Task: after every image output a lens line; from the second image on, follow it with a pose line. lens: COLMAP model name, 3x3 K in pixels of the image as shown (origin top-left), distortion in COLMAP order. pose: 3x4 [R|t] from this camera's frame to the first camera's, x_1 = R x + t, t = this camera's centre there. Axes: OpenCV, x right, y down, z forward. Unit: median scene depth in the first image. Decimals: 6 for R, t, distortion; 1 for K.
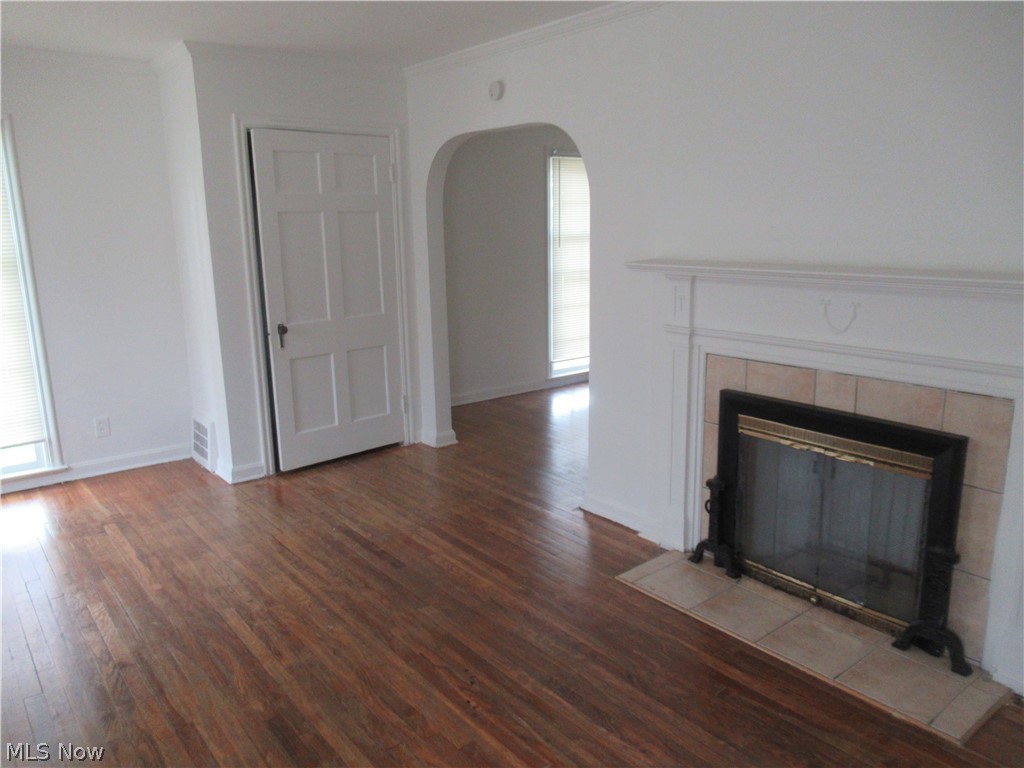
lens RADIAL K [[768.0, 0, 513.0], [0, 768.0, 387.7], [0, 0, 1]] dist [-0.002487, 0.001494]
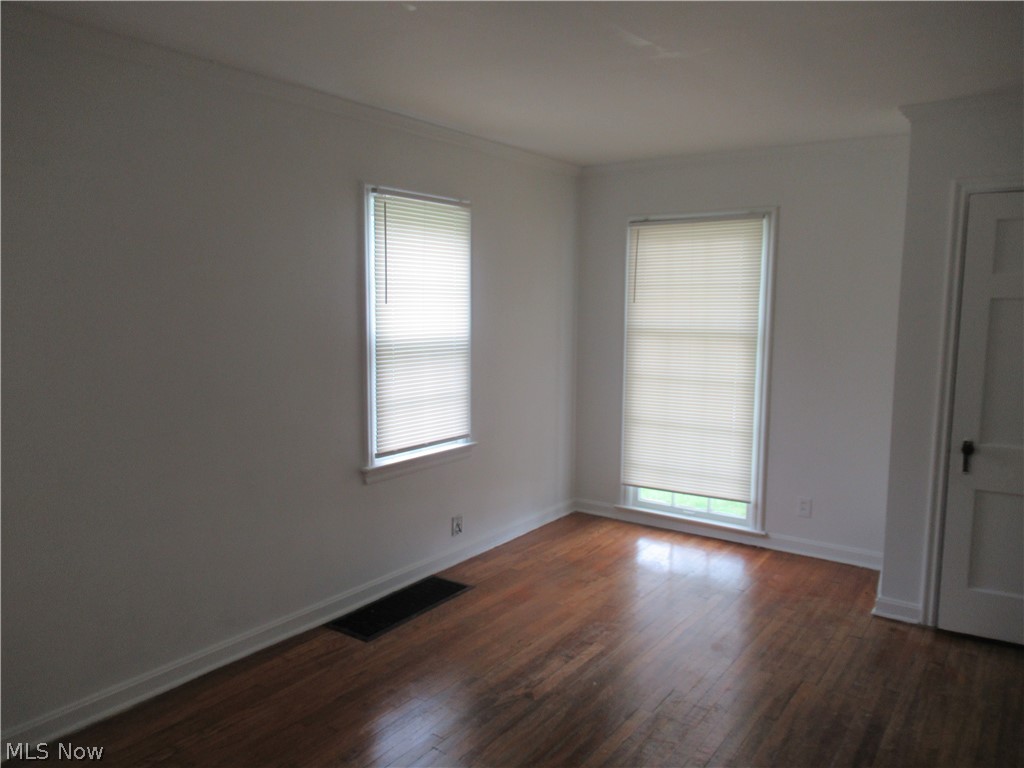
lens RADIAL K [[768.0, 0, 513.0], [0, 768.0, 387.7], [0, 0, 1]] dist [-0.002487, 0.001494]
pose [[0.283630, 0.132283, -0.949766, 0.286724], [-0.223861, 0.972207, 0.068557, -0.085124], [0.932438, 0.193171, 0.305360, 0.328820]]
